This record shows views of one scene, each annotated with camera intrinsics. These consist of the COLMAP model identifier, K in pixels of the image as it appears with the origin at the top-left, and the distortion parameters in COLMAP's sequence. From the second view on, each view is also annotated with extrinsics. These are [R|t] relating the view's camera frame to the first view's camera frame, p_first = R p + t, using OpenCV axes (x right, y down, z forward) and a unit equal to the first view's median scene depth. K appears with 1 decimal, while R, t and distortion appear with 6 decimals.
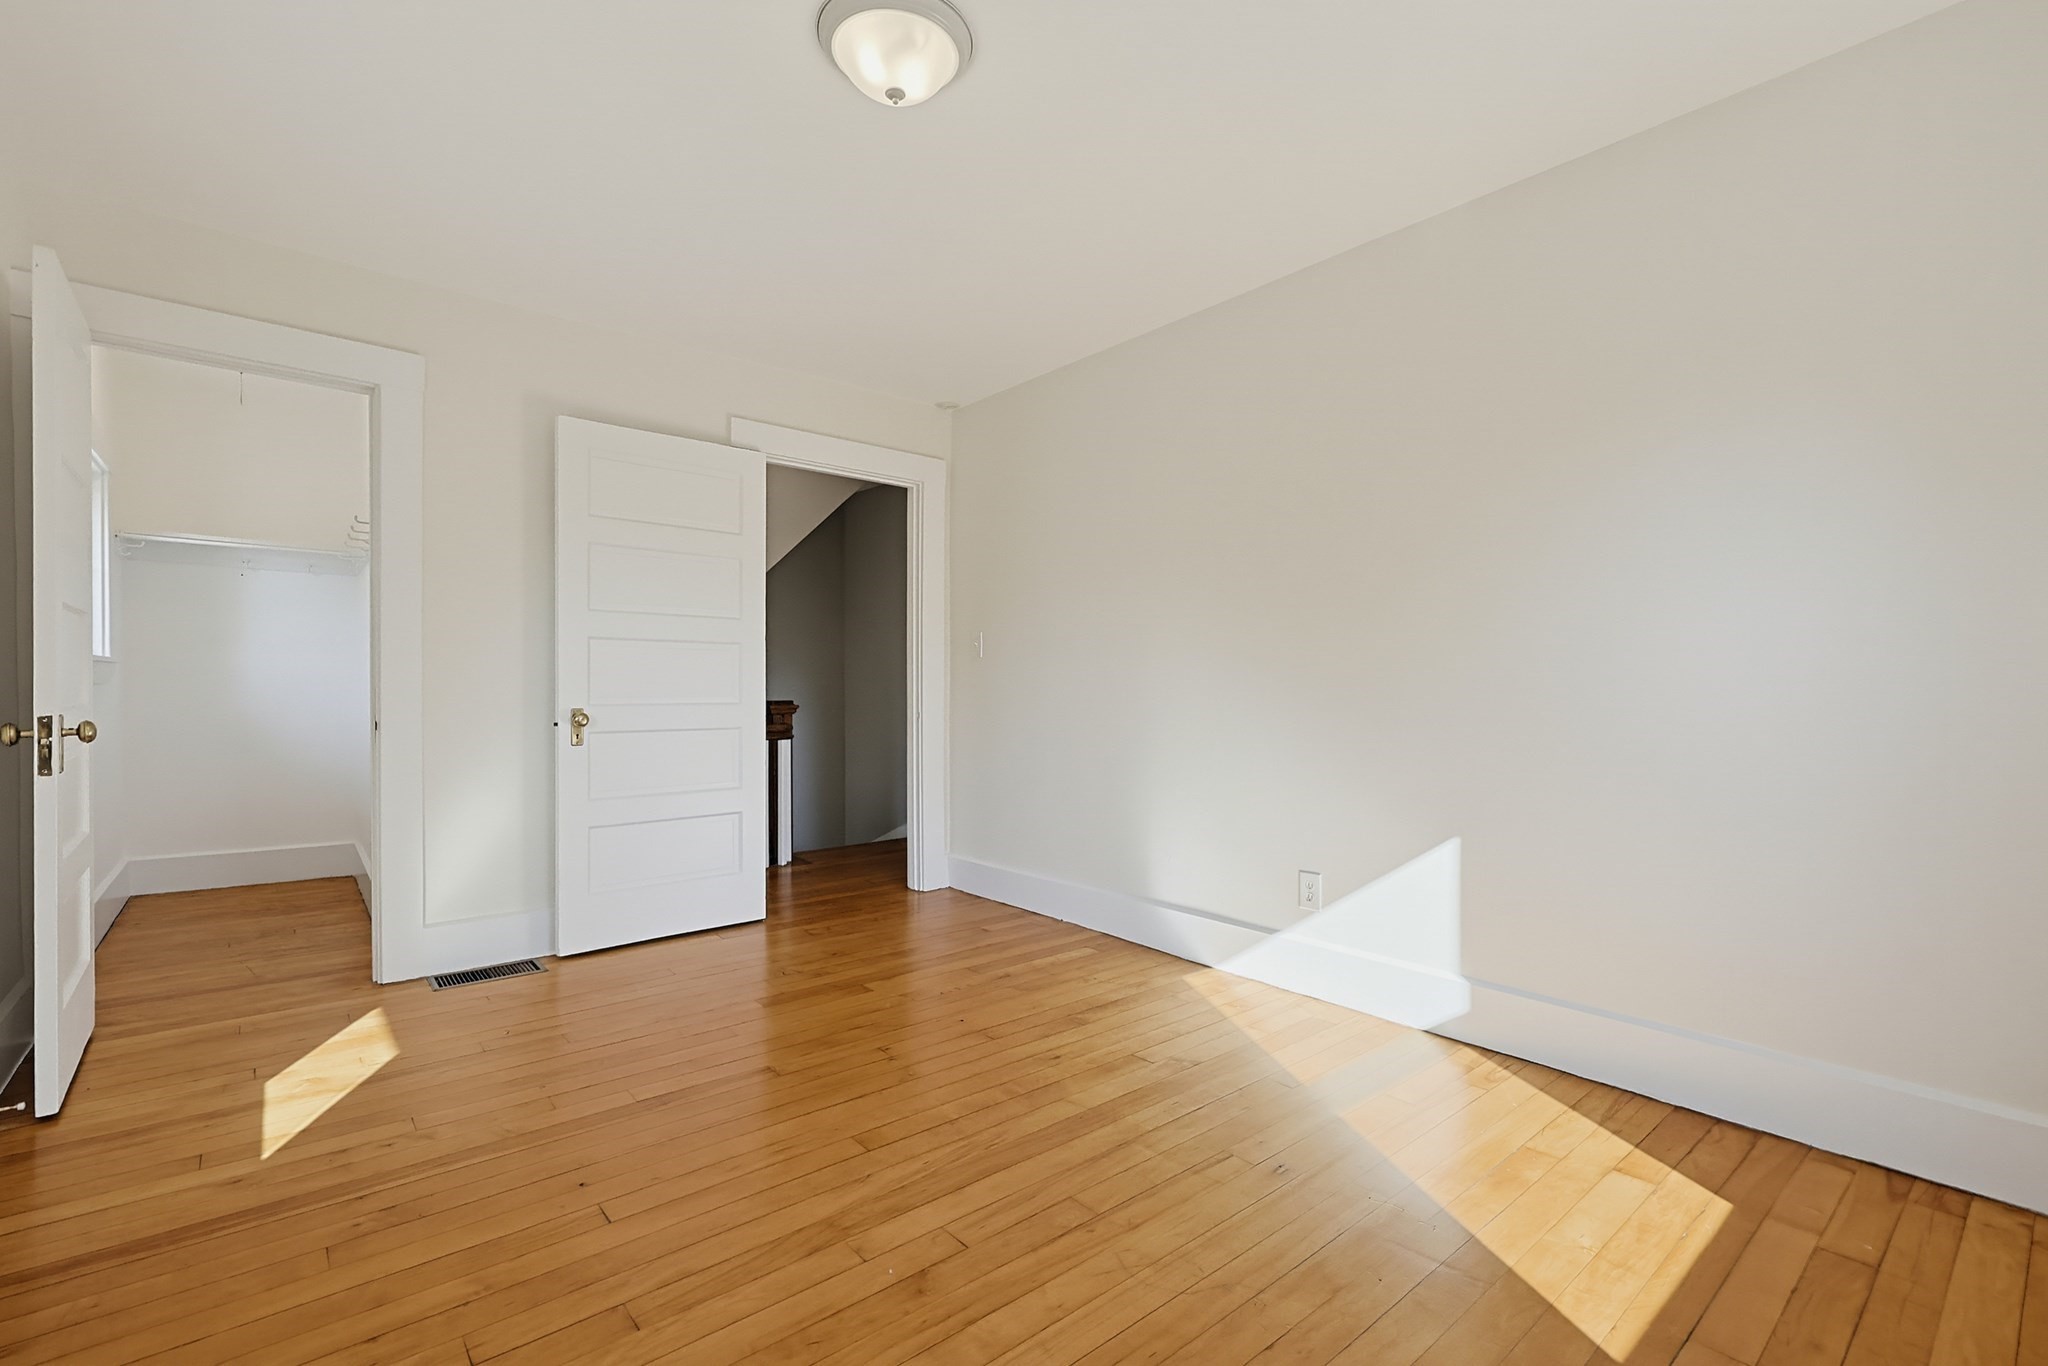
lens RADIAL K [[884.5, 0, 1027.0], [0, 884.5, 688.0], [0, 0, 1]] dist [0.000739, -0.000381]
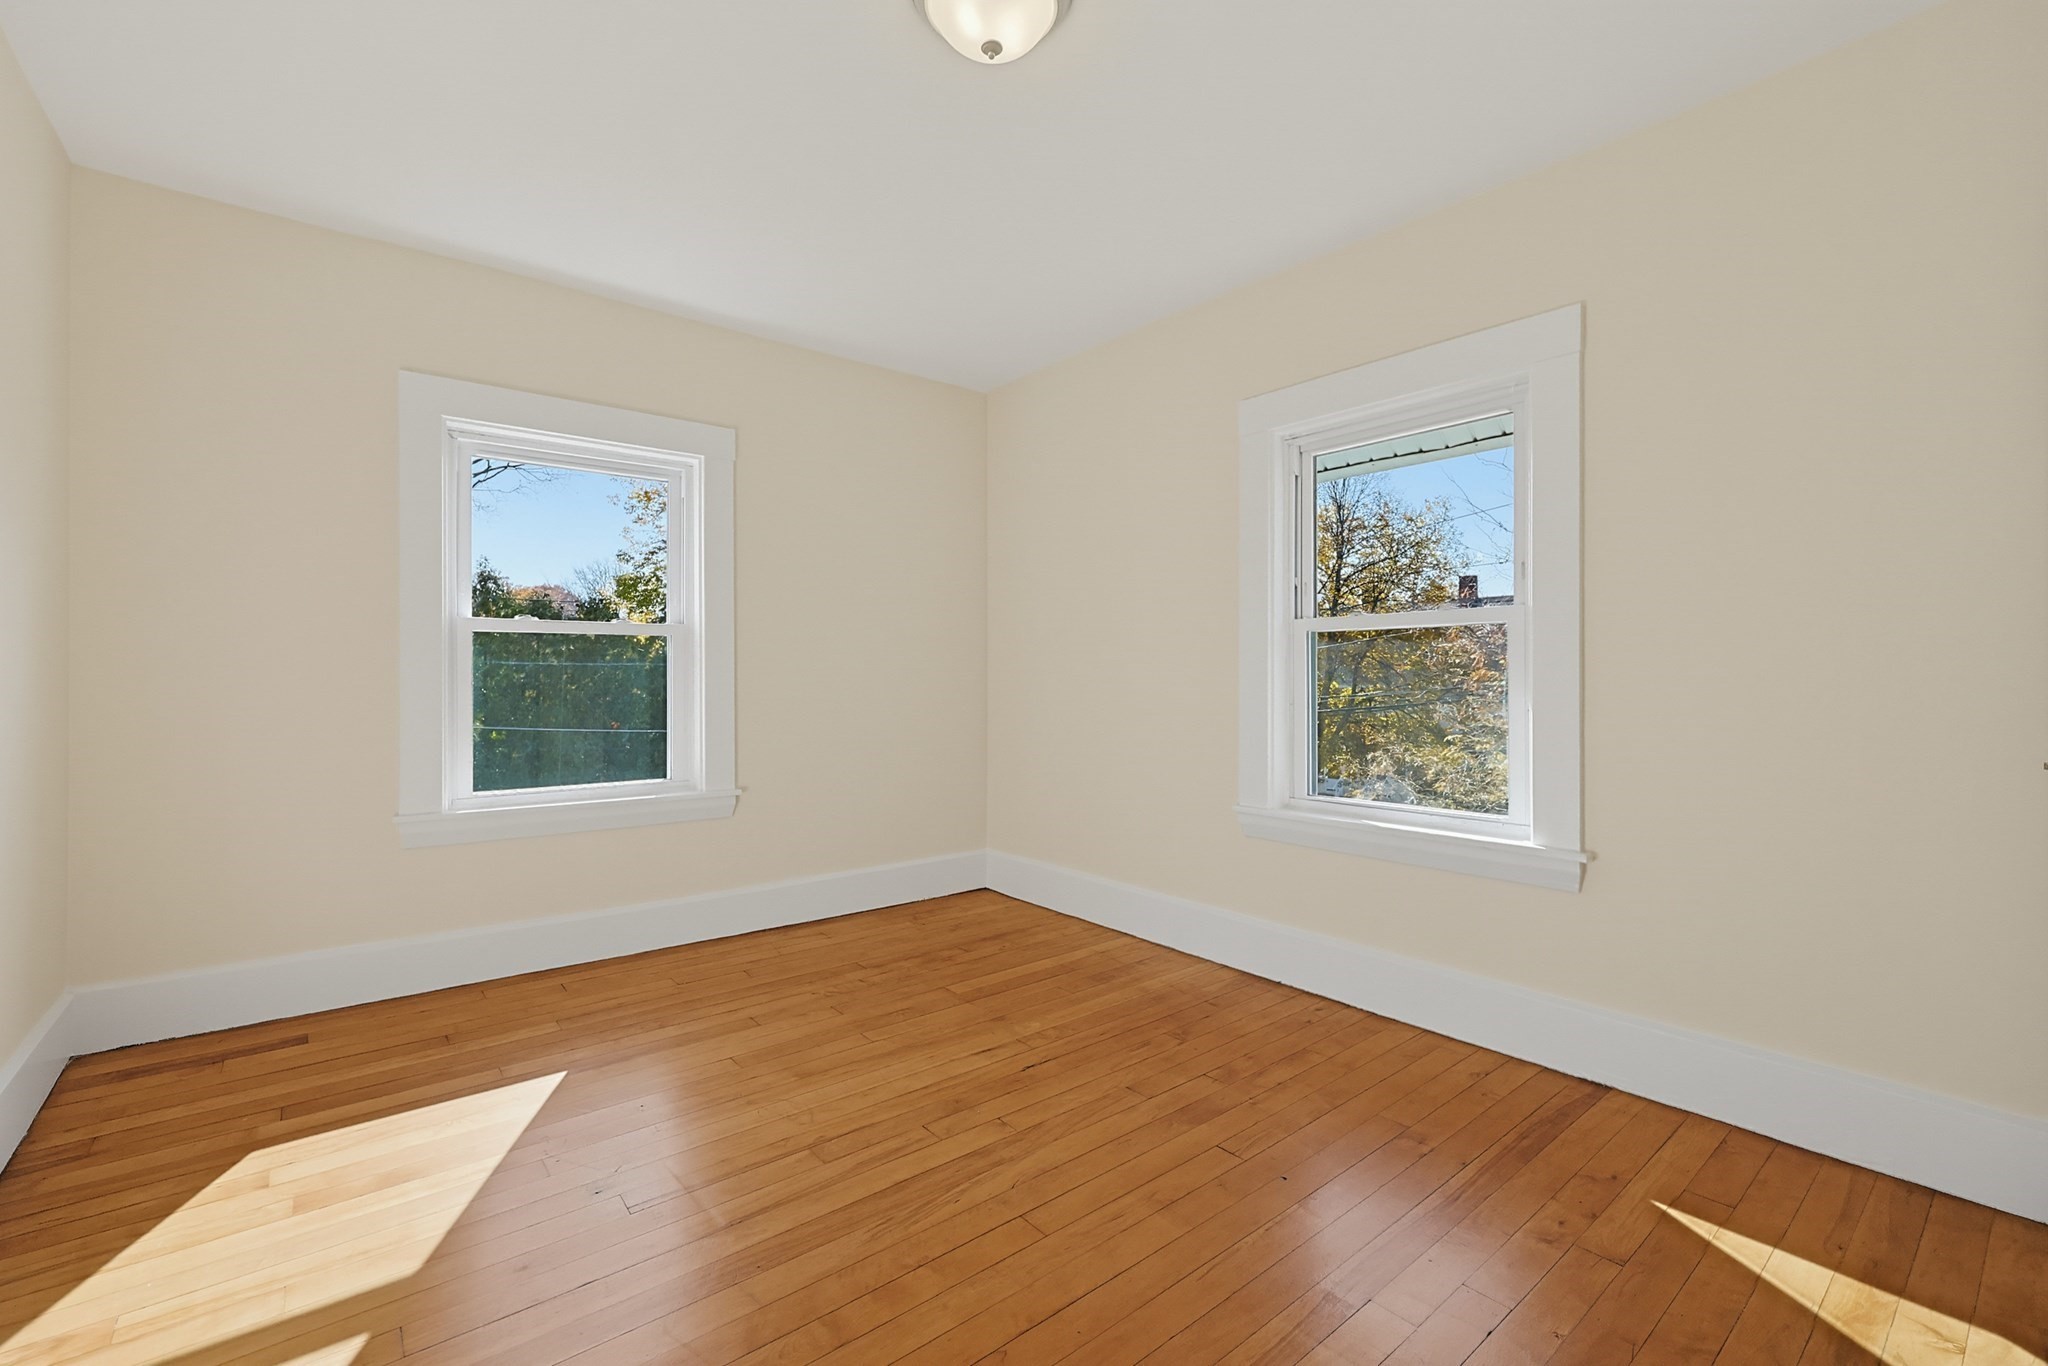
lens RADIAL K [[884.5, 0, 1017.9], [0, 884.5, 671.4], [0, 0, 1]] dist [0.000739, -0.000381]
pose [[-0.999892, -0.003346, 0.014294, -0.196901], [-0.003229, 0.999961, 0.008172, -0.045185], [-0.014321, 0.008125, -0.999864, 2.010236]]
